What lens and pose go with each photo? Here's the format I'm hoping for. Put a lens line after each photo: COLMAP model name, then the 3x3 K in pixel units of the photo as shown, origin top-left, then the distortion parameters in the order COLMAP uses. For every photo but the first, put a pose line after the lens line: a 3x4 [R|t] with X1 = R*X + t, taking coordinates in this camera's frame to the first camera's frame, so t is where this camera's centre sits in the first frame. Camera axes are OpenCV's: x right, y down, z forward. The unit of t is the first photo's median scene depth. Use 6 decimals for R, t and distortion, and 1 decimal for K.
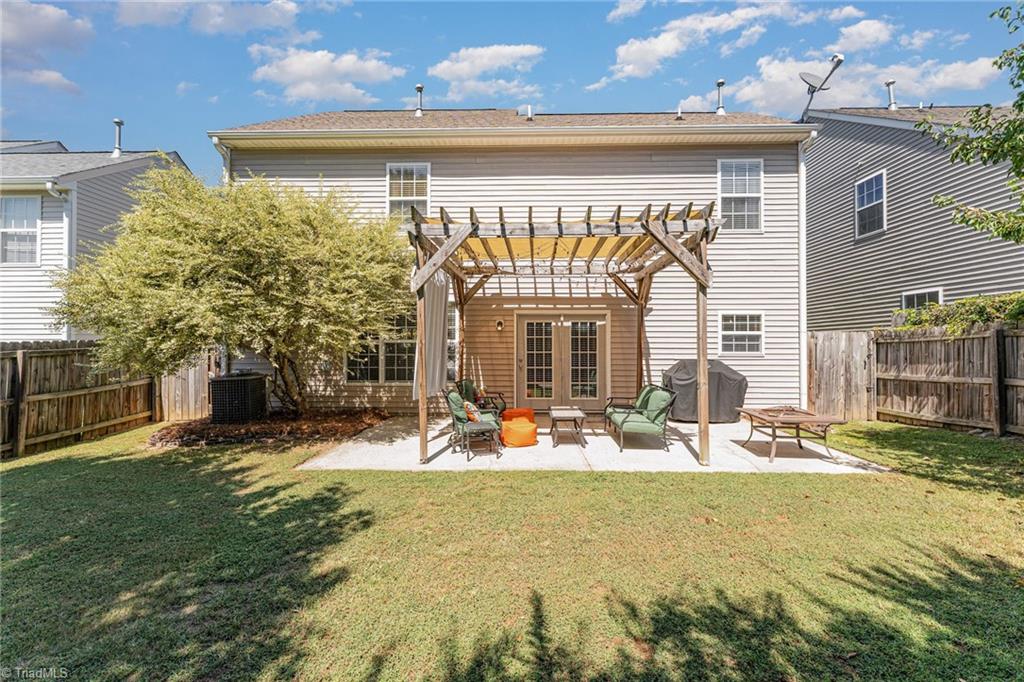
lens RADIAL K [[407.9, 0, 514.3], [0, 407.9, 342.9], [0, 0, 1]] dist [0.000152, 0.000189]
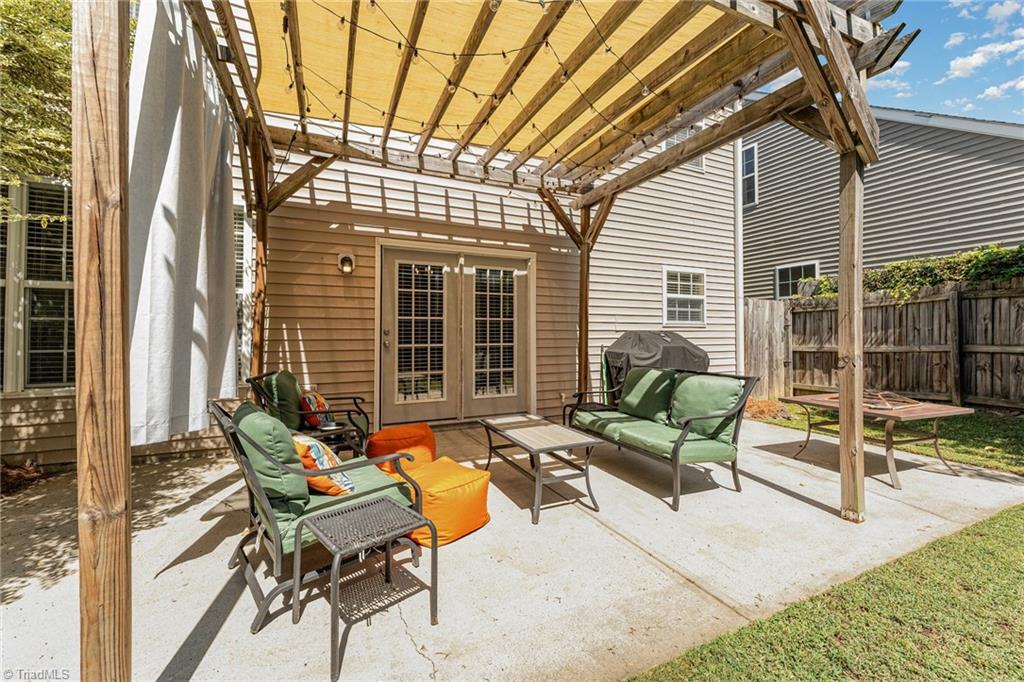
lens RADIAL K [[407.9, 0, 512.8], [0, 407.9, 326.9], [0, 0, 1]] dist [0.000152, 0.000189]
pose [[0.890784, 0.006925, 0.454375, -0.083961], [-0.002022, 0.999934, -0.011275, 0.042068], [-0.454423, 0.009124, 0.890739, 0.457406]]
